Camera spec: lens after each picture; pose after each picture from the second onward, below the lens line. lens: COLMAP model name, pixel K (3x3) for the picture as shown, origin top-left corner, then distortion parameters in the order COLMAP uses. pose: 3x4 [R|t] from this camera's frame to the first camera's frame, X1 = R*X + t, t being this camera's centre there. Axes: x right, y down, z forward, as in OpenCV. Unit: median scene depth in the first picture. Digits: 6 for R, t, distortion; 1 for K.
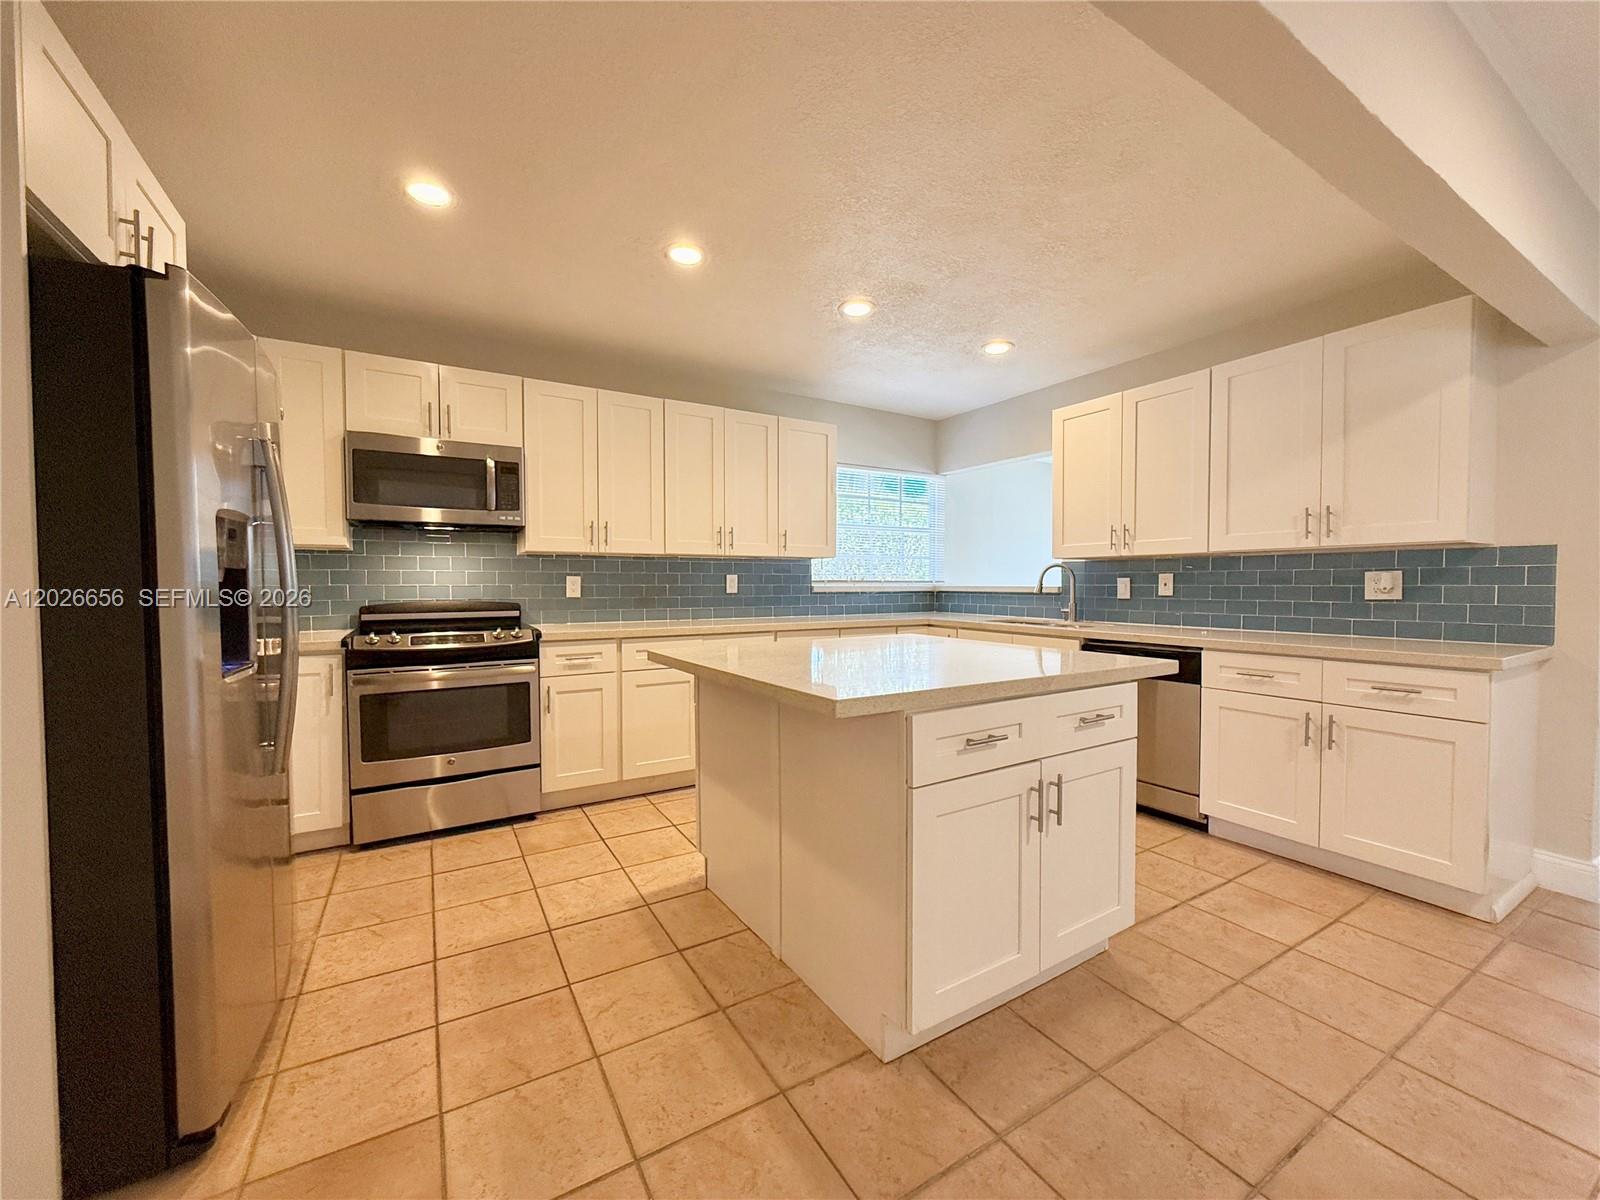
lens RADIAL K [[637.7, 0, 805.0], [0, 637.7, 602.7], [0, 0, 1]] dist [-0.001136, 0.000247]
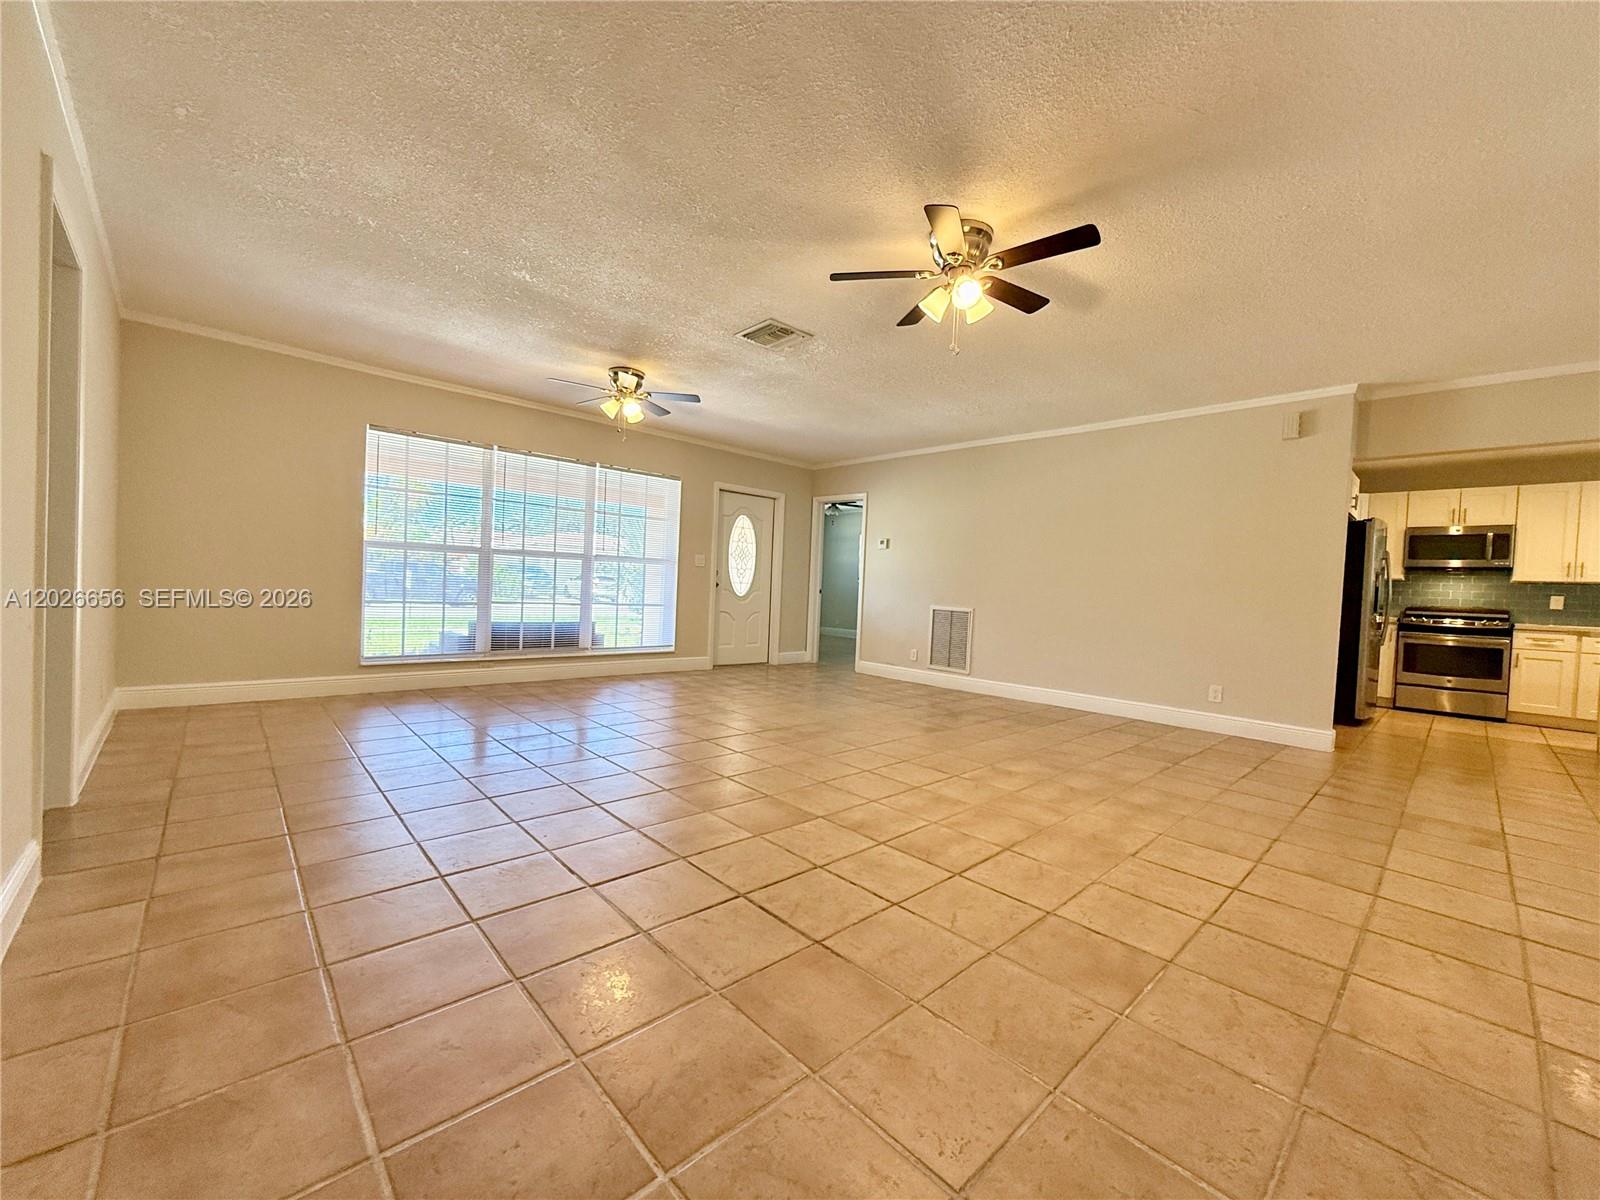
lens RADIAL K [[637.7, 0, 805.0], [0, 637.7, 602.7], [0, 0, 1]] dist [-0.001136, 0.000247]
pose [[0.221371, 0.033519, -0.974613, 0.921983], [-0.072123, 0.997235, 0.017916, 0.097784], [0.972519, 0.066326, 0.223176, -1.414025]]
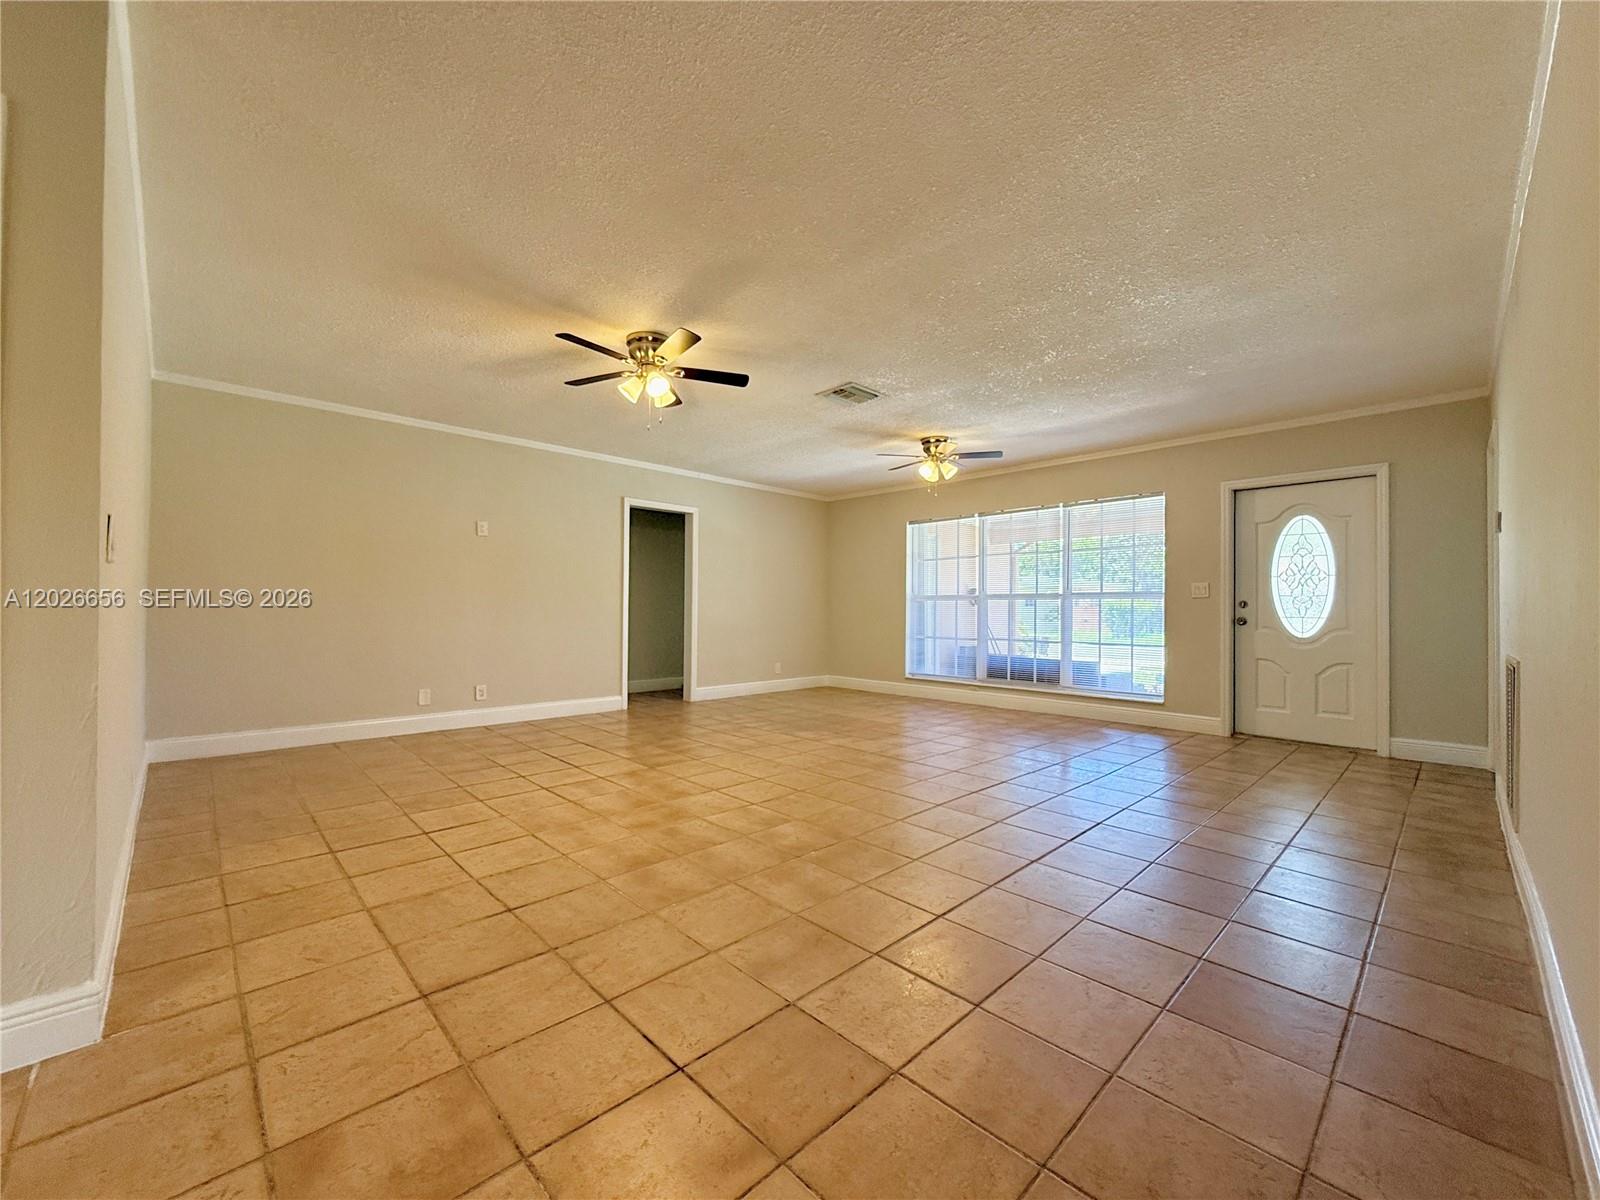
lens RADIAL K [[639.7, 0, 806.5], [0, 639.7, 605.2], [0, 0, 1]] dist [0.001669, 0.000461]
pose [[-0.971912, -0.011031, -0.235087, 0.115139], [-0.016318, 0.999655, 0.020560, 0.042385], [0.234779, 0.023818, -0.971757, 0.105474]]
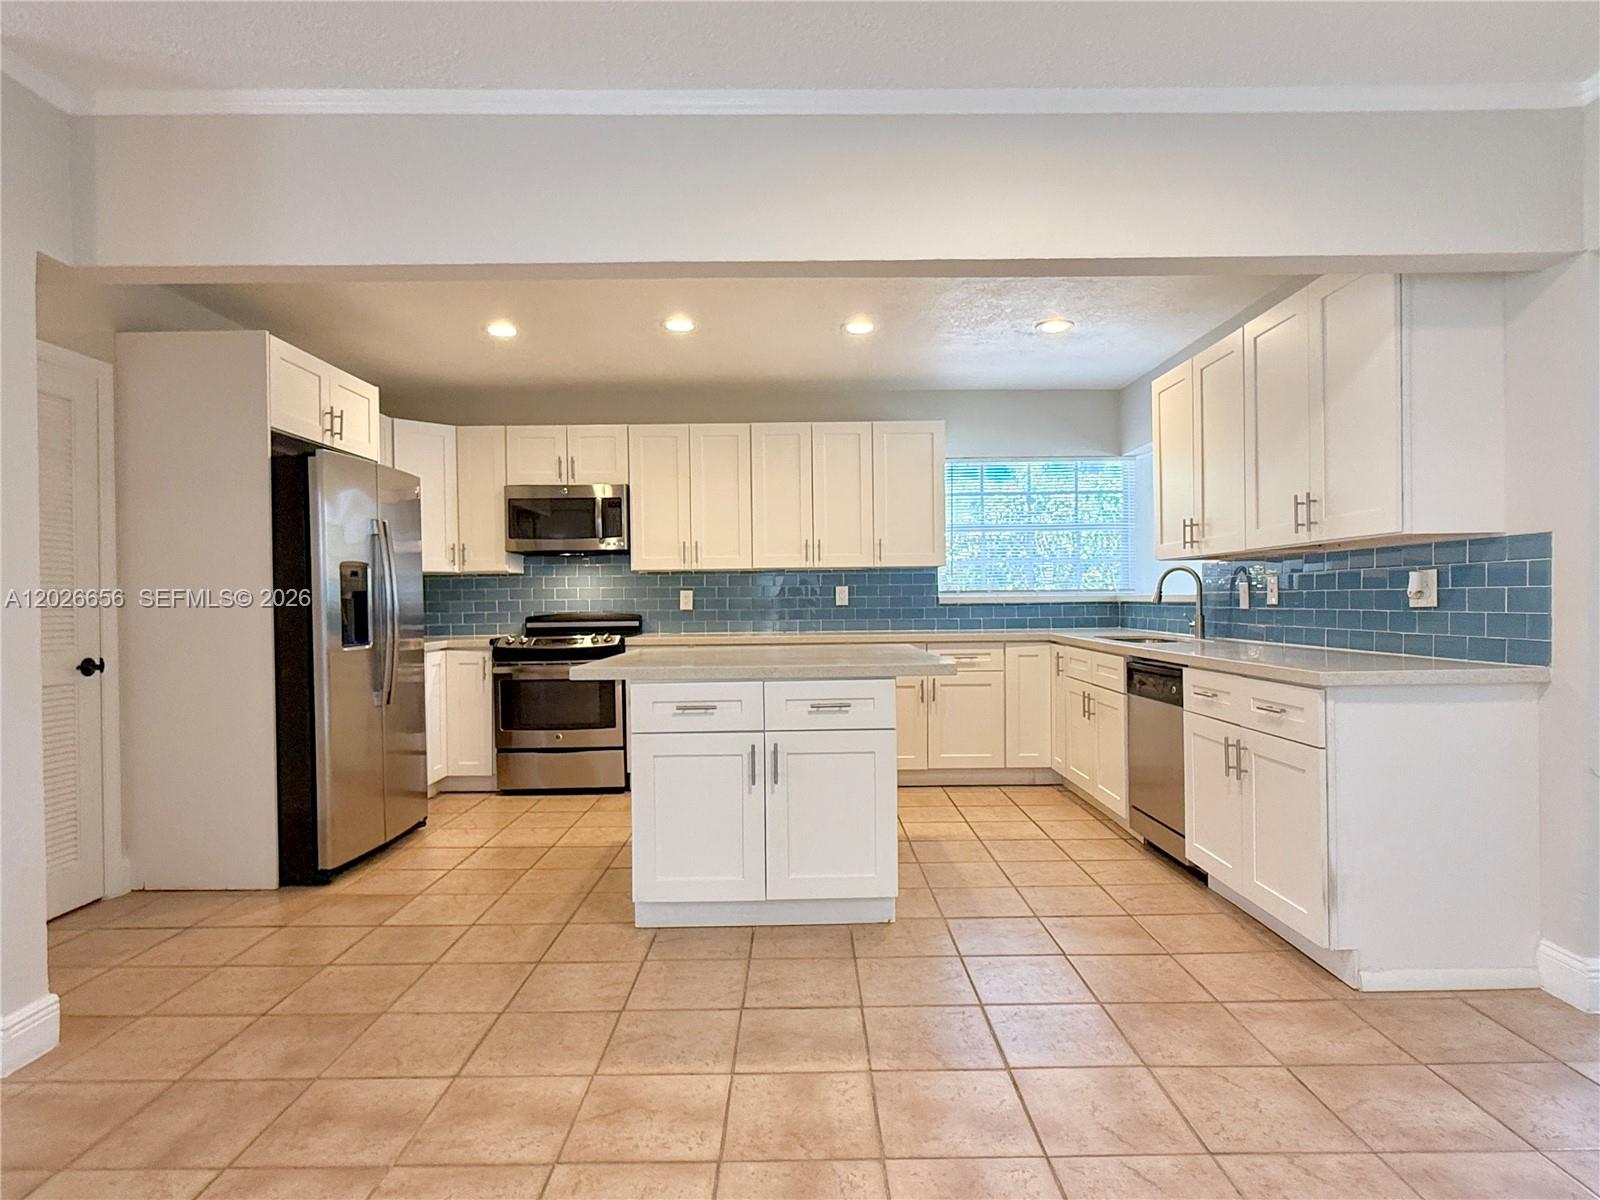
lens RADIAL K [[885.3, 0, 802.8], [0, 885.3, 610.1], [0, 0, 1]] dist [0.001765, 0.000261]
pose [[0.858305, -0.003502, -0.513128, 0.713295], [-0.003534, 0.999913, -0.012736, 0.013429], [0.513127, 0.012744, 0.858218, -0.259384]]
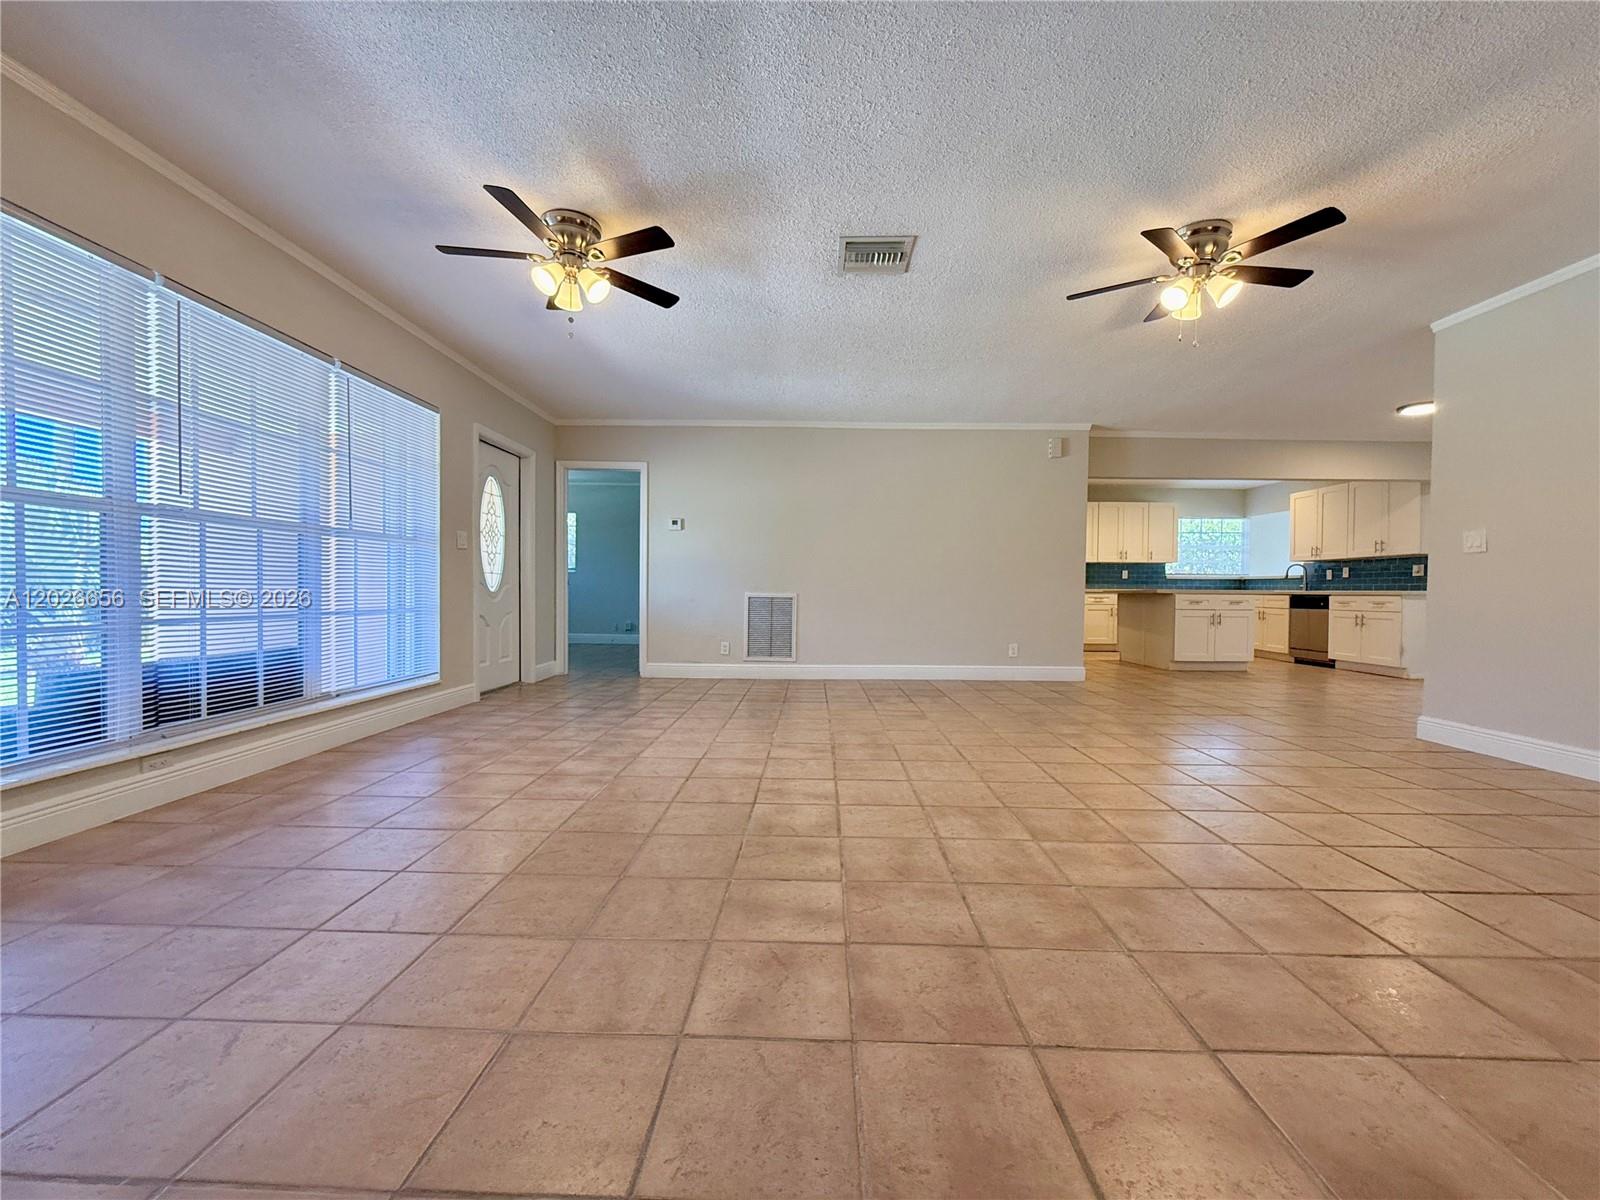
lens RADIAL K [[637.7, 0, 805.0], [0, 637.7, 602.7], [0, 0, 1]] dist [-0.001136, 0.000247]
pose [[0.854801, 0.017158, -0.518671, 0.125961], [-0.023530, 0.999707, -0.005708, 0.151193], [0.518421, 0.017083, 0.854955, -2.110629]]
